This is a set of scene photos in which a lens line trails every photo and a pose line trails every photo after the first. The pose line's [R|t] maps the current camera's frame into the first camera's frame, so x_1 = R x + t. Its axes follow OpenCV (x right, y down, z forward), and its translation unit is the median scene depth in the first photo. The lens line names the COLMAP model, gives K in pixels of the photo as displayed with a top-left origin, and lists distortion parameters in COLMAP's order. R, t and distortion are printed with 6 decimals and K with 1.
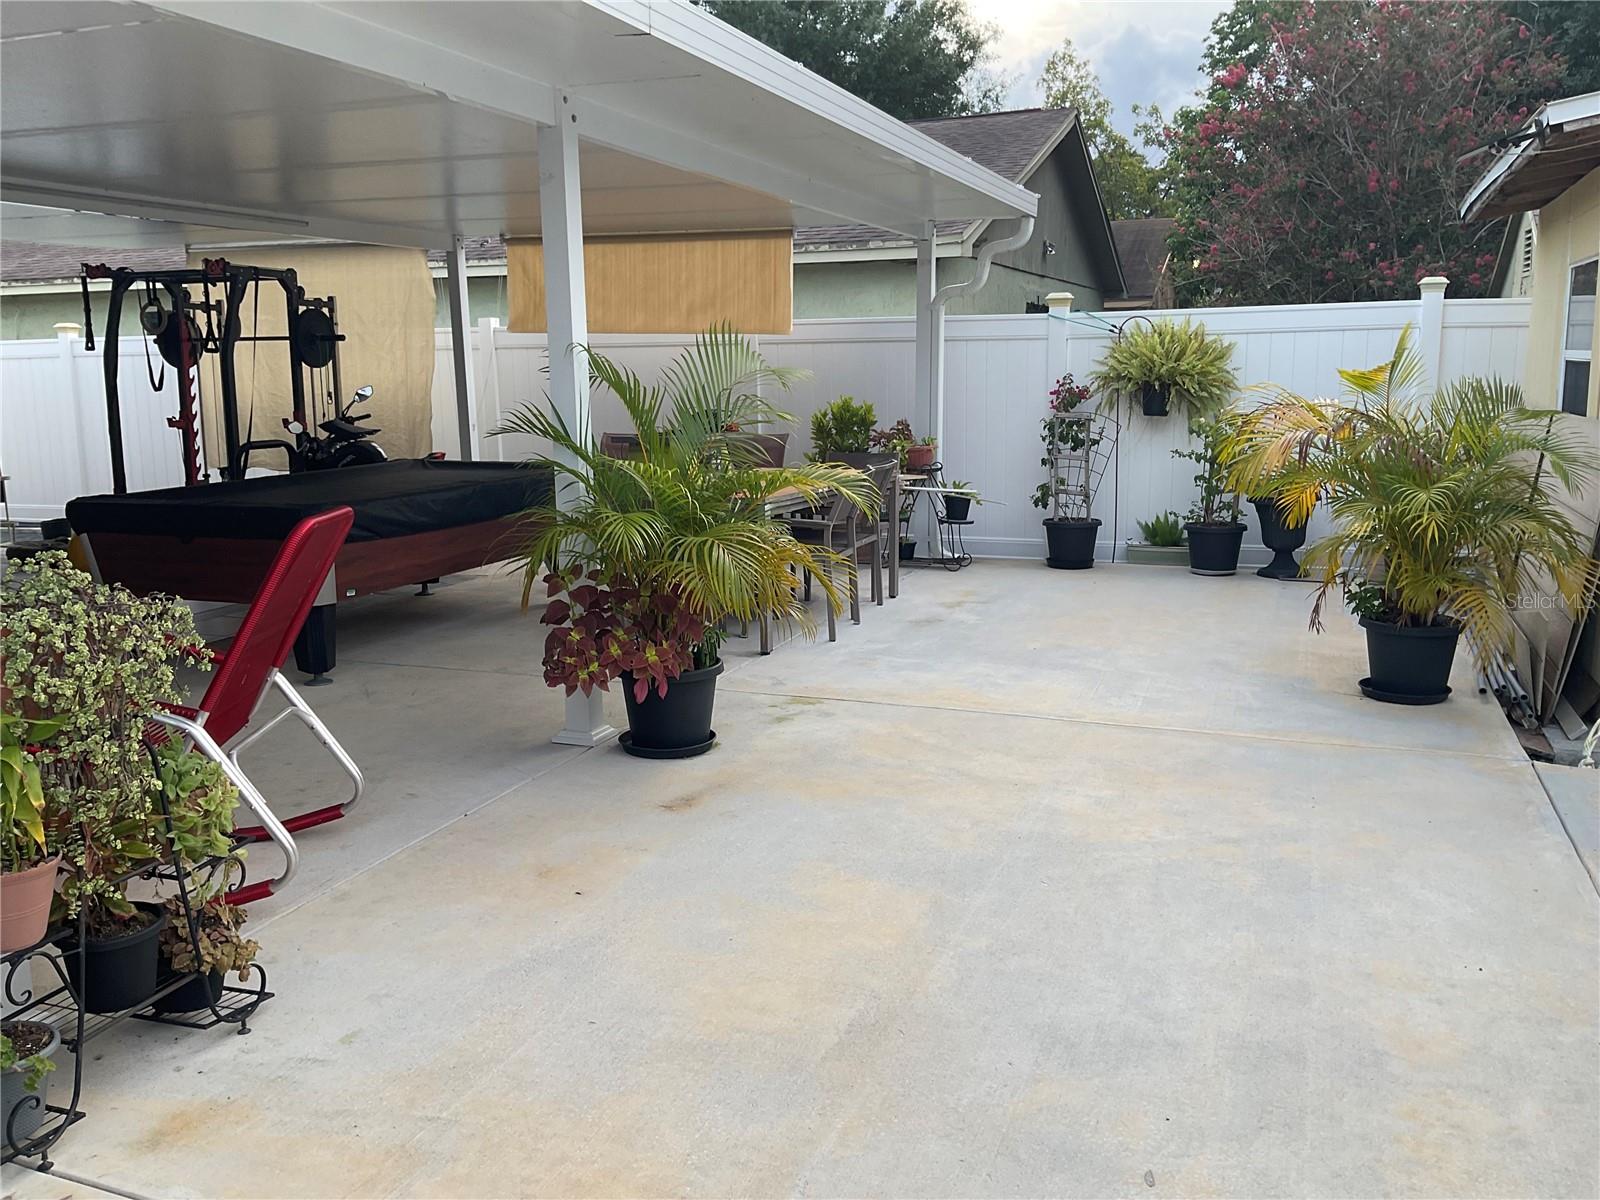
lens RADIAL K [[1321.5, 0, 798.2], [0, 1321.5, 598.1], [0, 0, 1]] dist [0.063696, -0.117489]
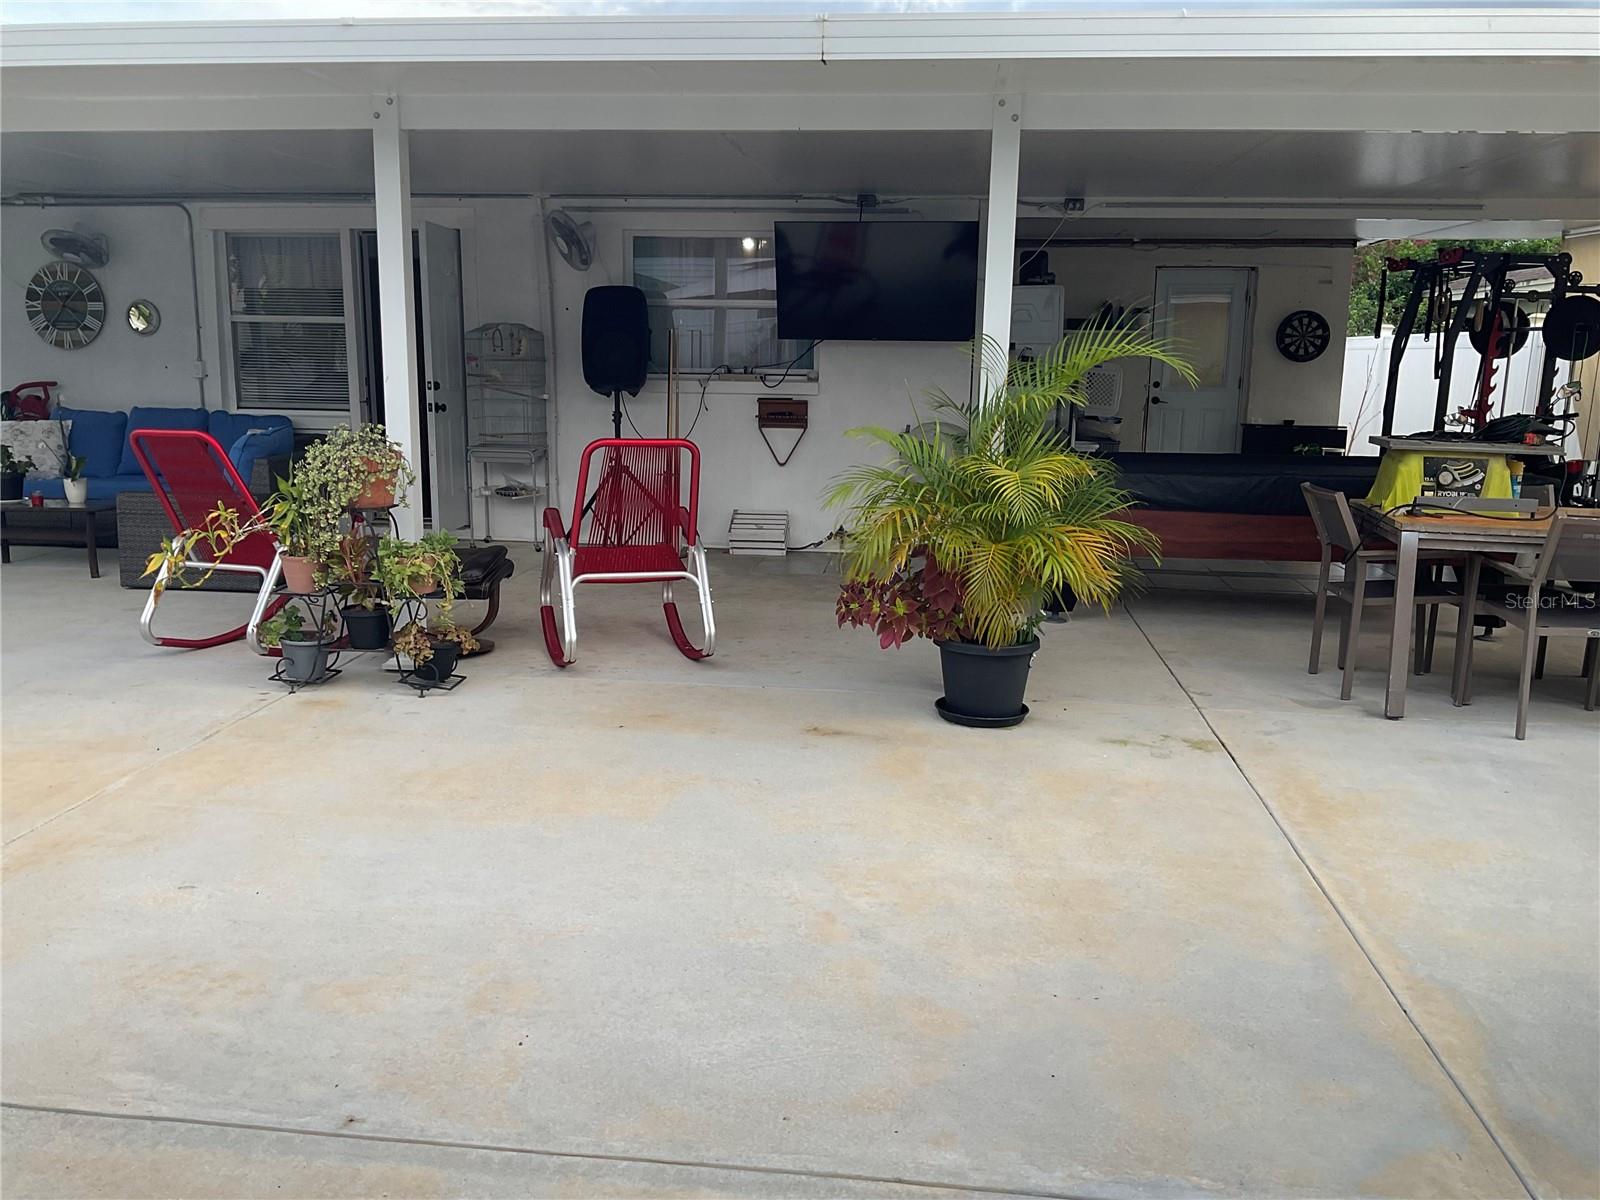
lens RADIAL K [[1321.5, 0, 801.4], [0, 1321.5, 602.5], [0, 0, 1]] dist [0.063696, -0.117489]
pose [[0.249517, 0.197333, -0.948051, 0.920852], [-0.189274, 0.970072, 0.152102, -0.116806], [0.949693, 0.141490, 0.279400, 0.616918]]
